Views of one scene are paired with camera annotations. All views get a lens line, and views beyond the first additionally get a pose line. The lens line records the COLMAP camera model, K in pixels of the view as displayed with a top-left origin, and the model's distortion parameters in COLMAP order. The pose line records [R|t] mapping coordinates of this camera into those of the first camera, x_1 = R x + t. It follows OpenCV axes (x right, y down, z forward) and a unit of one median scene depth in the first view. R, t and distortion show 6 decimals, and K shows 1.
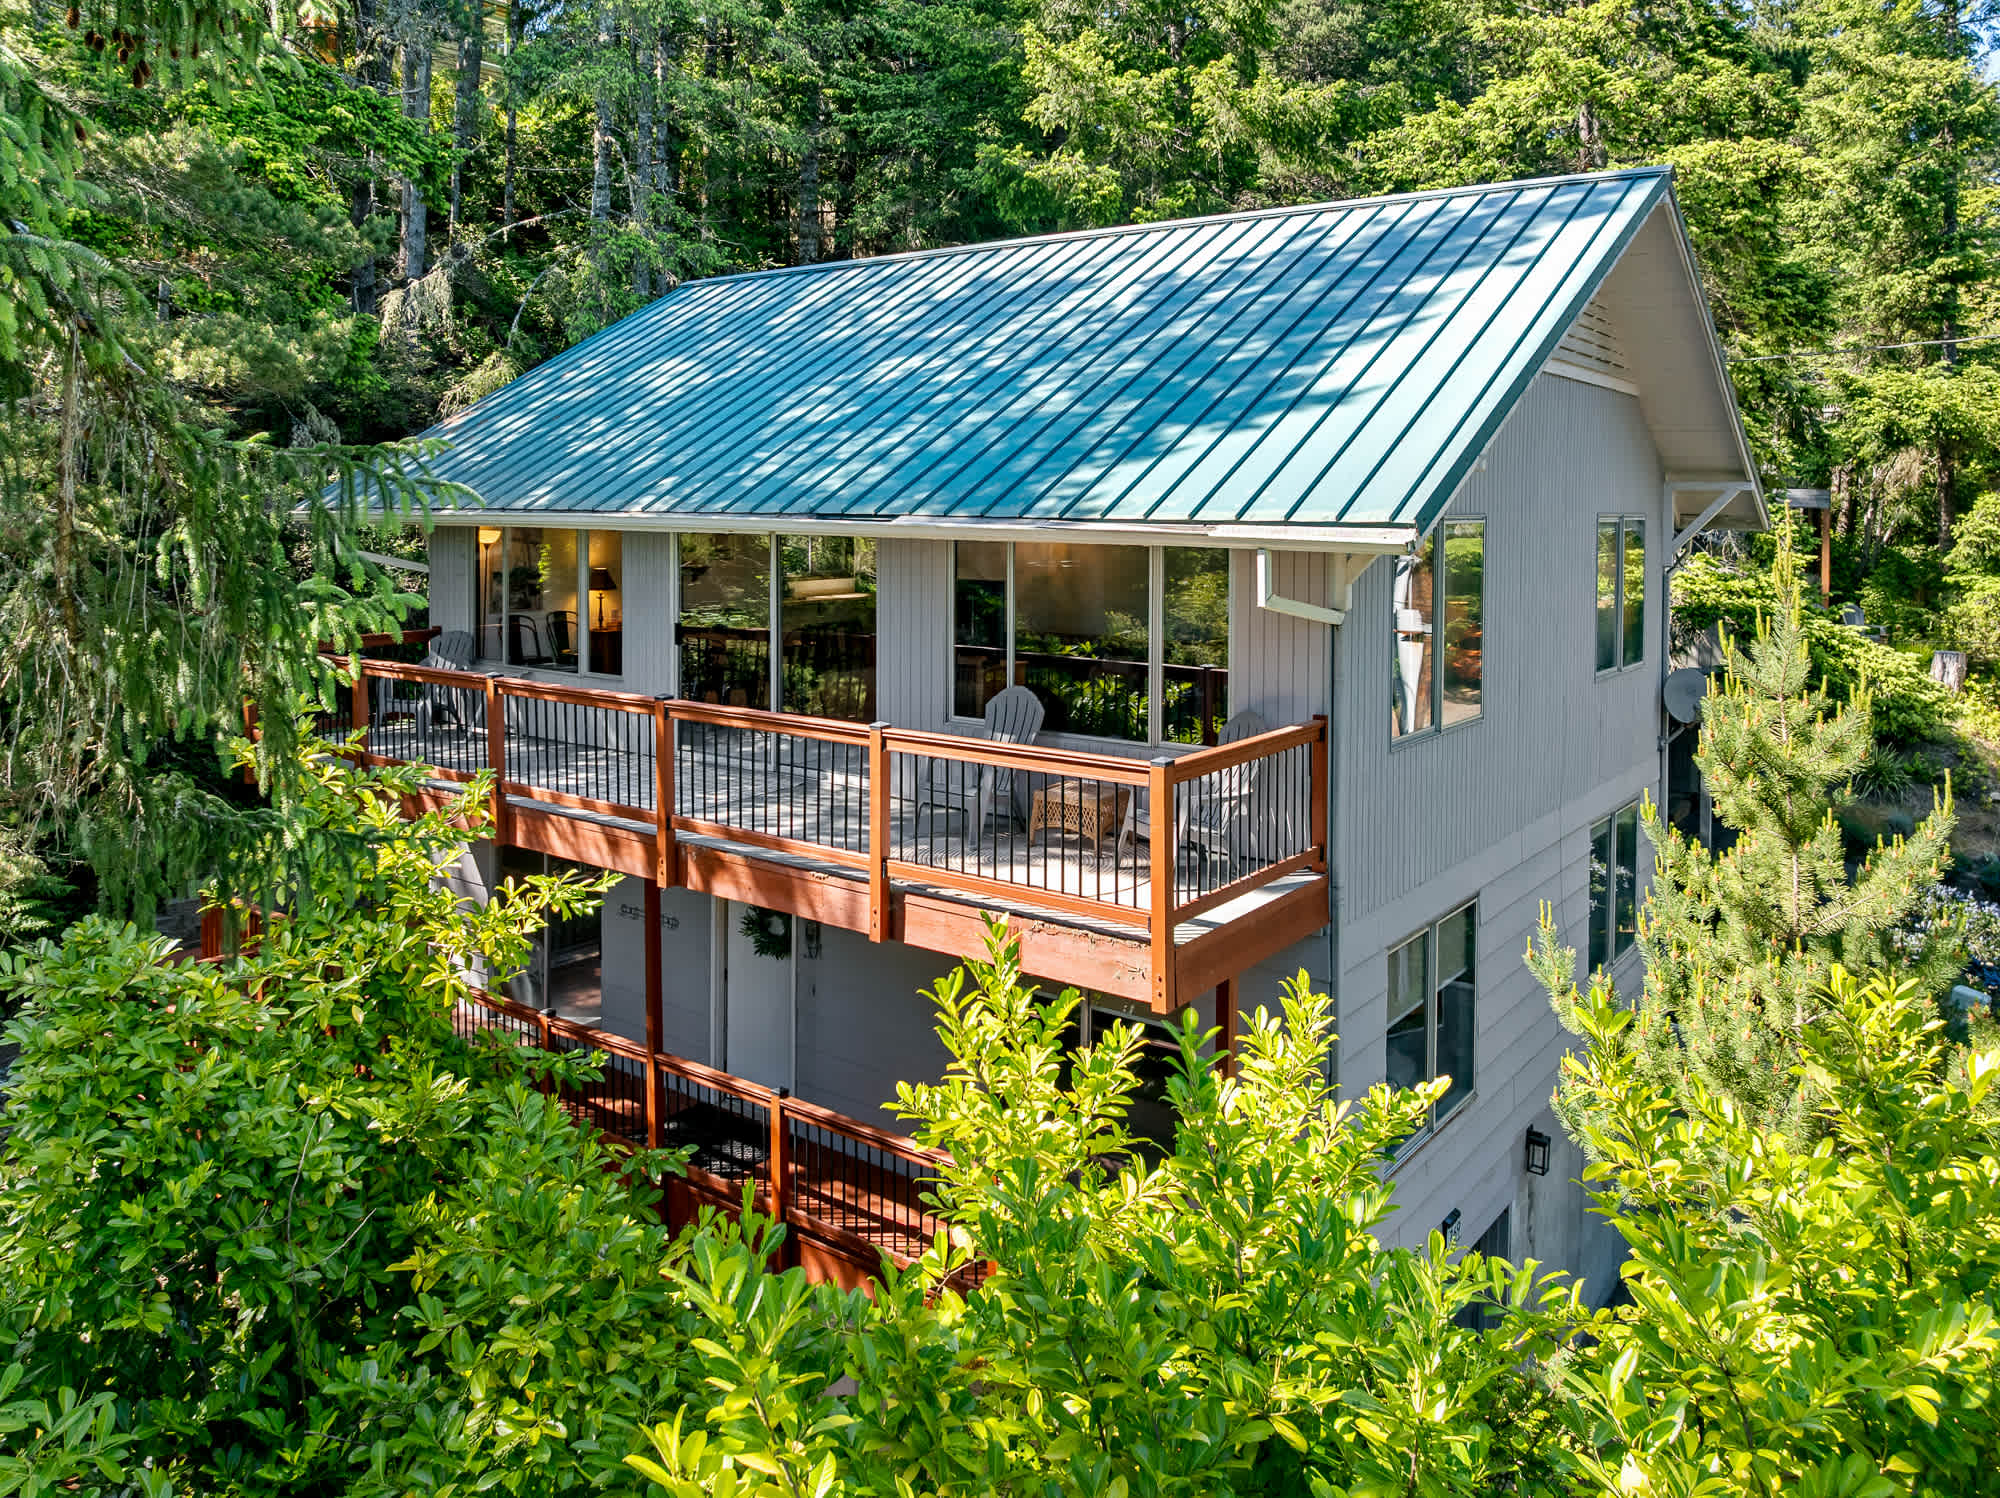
lens RADIAL K [[1656.2, 0, 1000.0], [0, 1656.2, 749.0], [0, 0, 1]] dist [-0.003510, -0.003548]
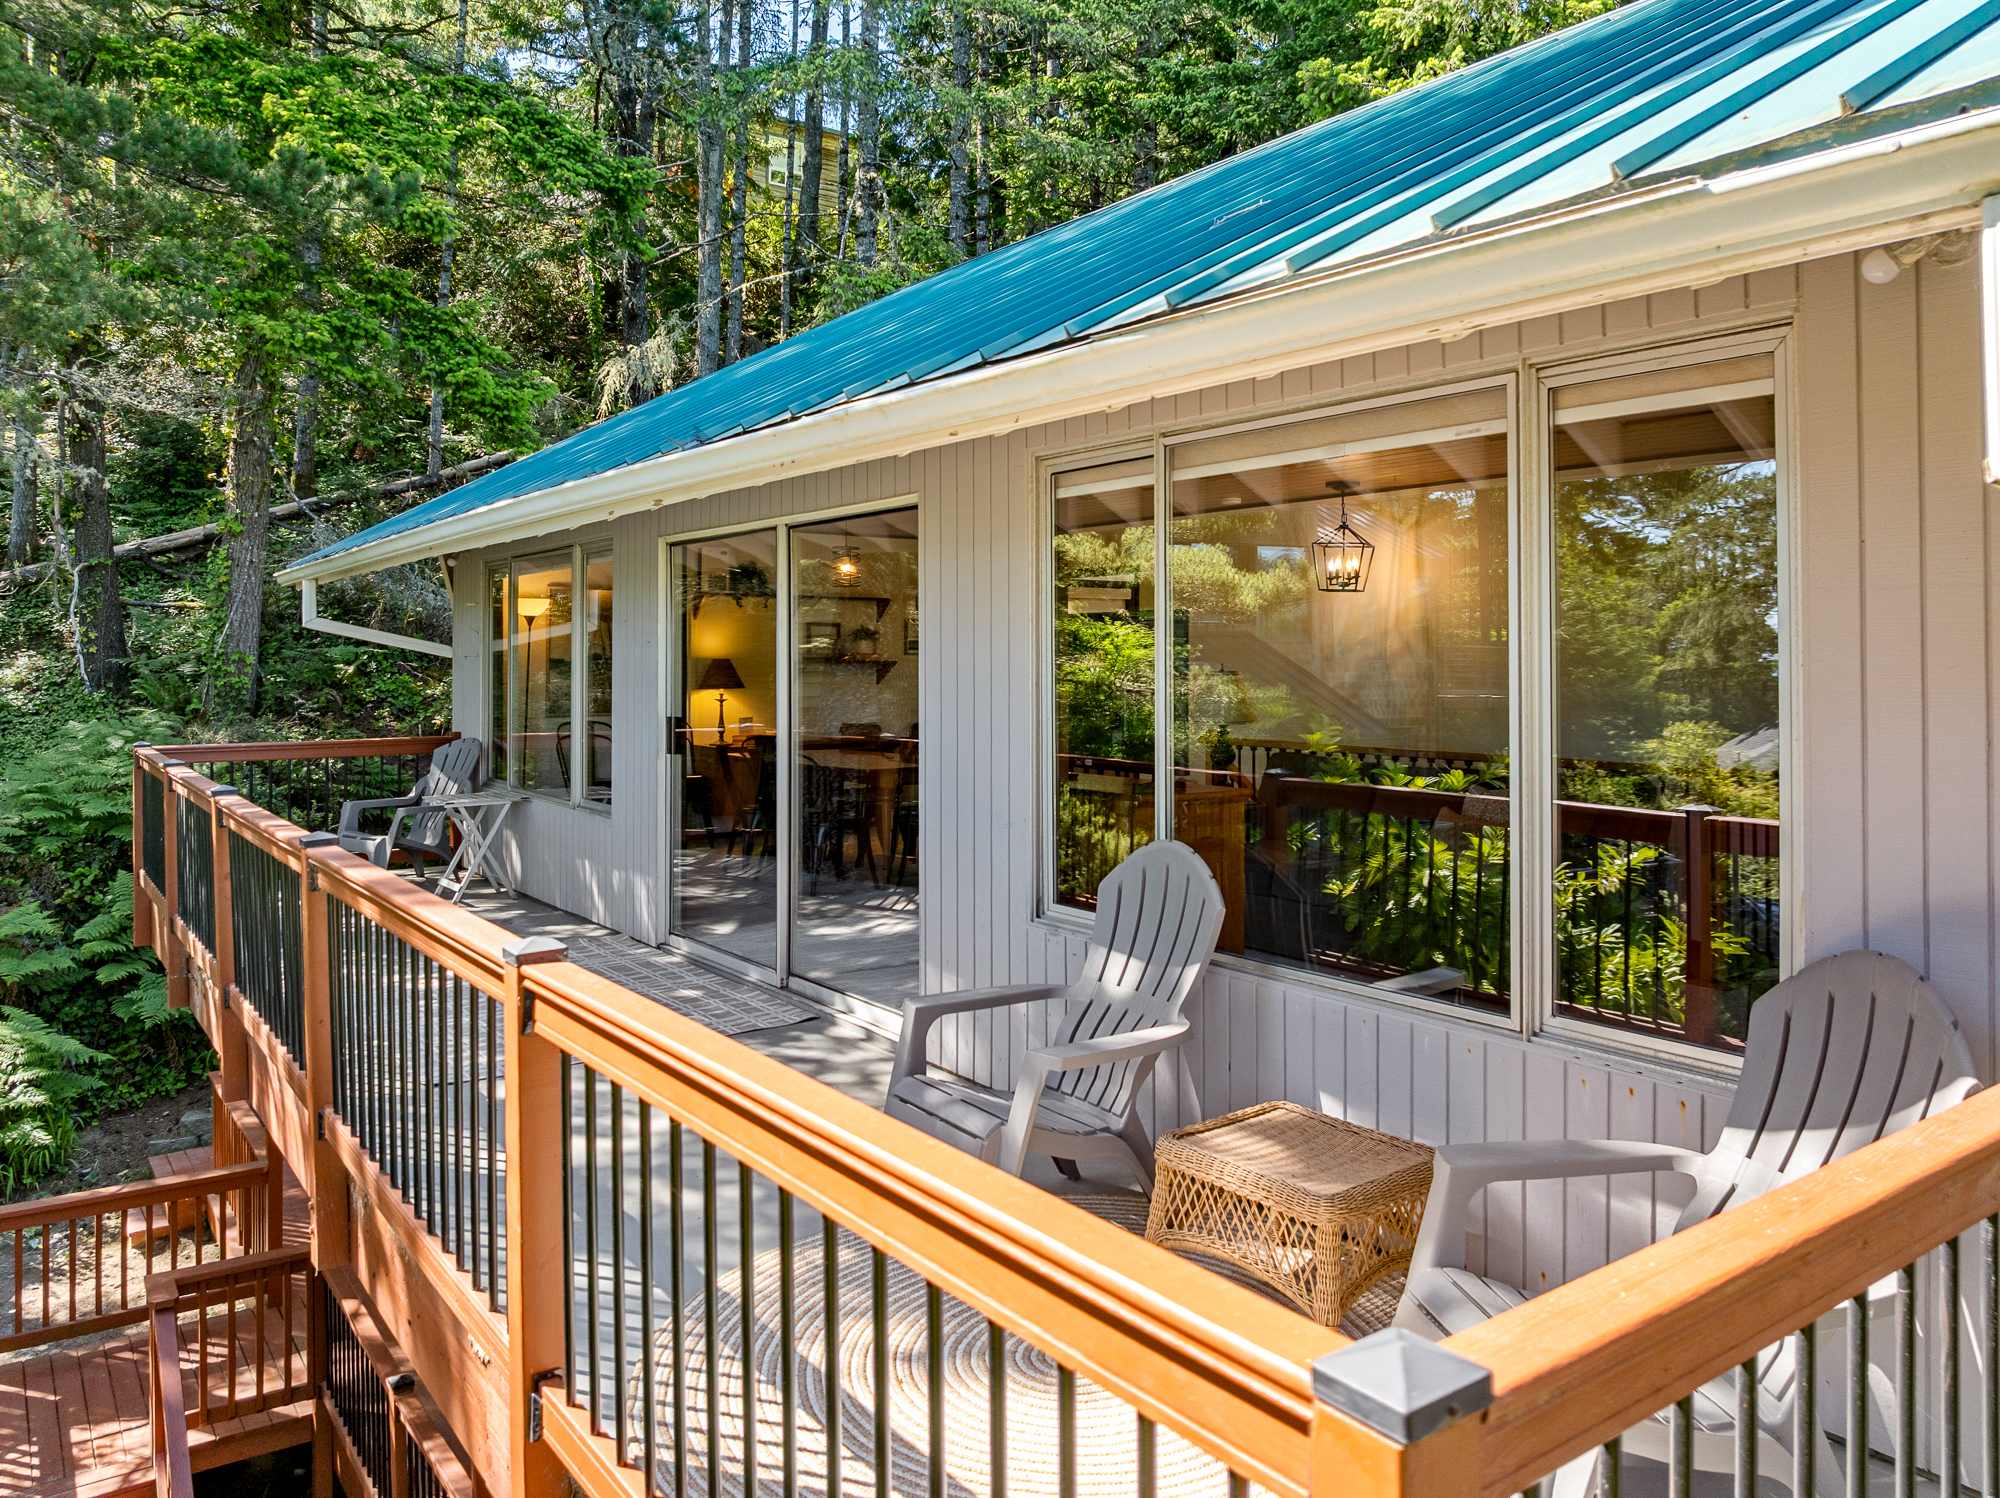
lens RADIAL K [[1328.7, 0, 954.1], [0, 1328.7, 707.2], [0, 0, 1]] dist [-0.006329, -0.002168]
pose [[0.923254, -0.005908, -0.384145, 0.072292], [-0.048373, 0.990137, -0.131488, -0.018622], [0.381133, 0.139979, 0.913862, 0.527668]]
